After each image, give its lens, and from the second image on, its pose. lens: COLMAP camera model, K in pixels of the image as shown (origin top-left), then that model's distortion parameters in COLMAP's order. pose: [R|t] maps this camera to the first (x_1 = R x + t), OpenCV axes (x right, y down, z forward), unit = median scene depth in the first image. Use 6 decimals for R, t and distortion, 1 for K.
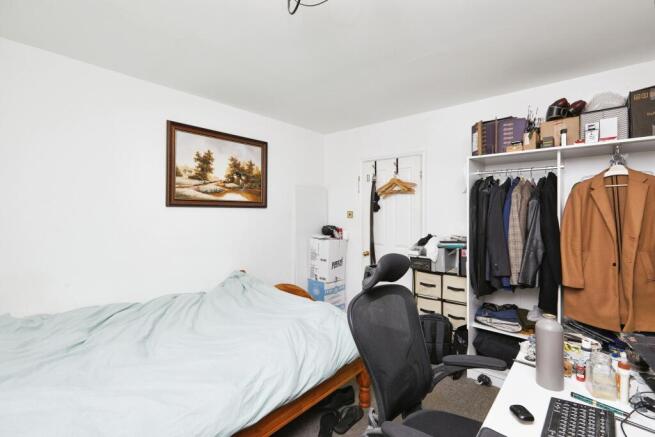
lens RADIAL K [[289.7, 0, 327.5], [0, 289.7, 218.5], [0, 0, 1]] dist [-0.003412, -0.000333]
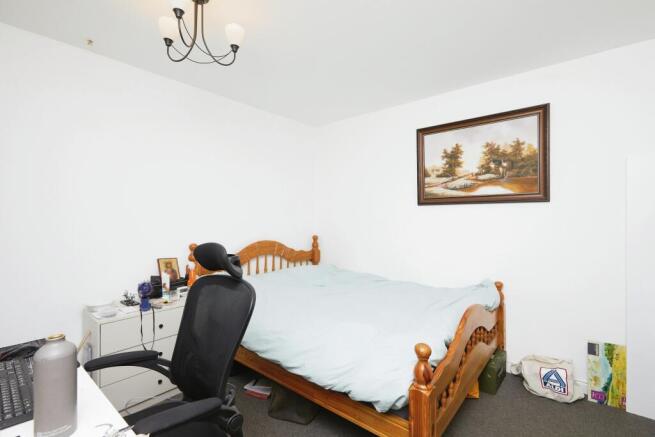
lens RADIAL K [[289.7, 0, 327.5], [0, 289.7, 218.5], [0, 0, 1]] dist [-0.003412, -0.000333]
pose [[0.037759, 0.017955, -0.999126, 0.502891], [-0.005999, 0.999825, 0.017741, -0.006636], [0.999269, 0.005324, 0.037860, 0.528961]]
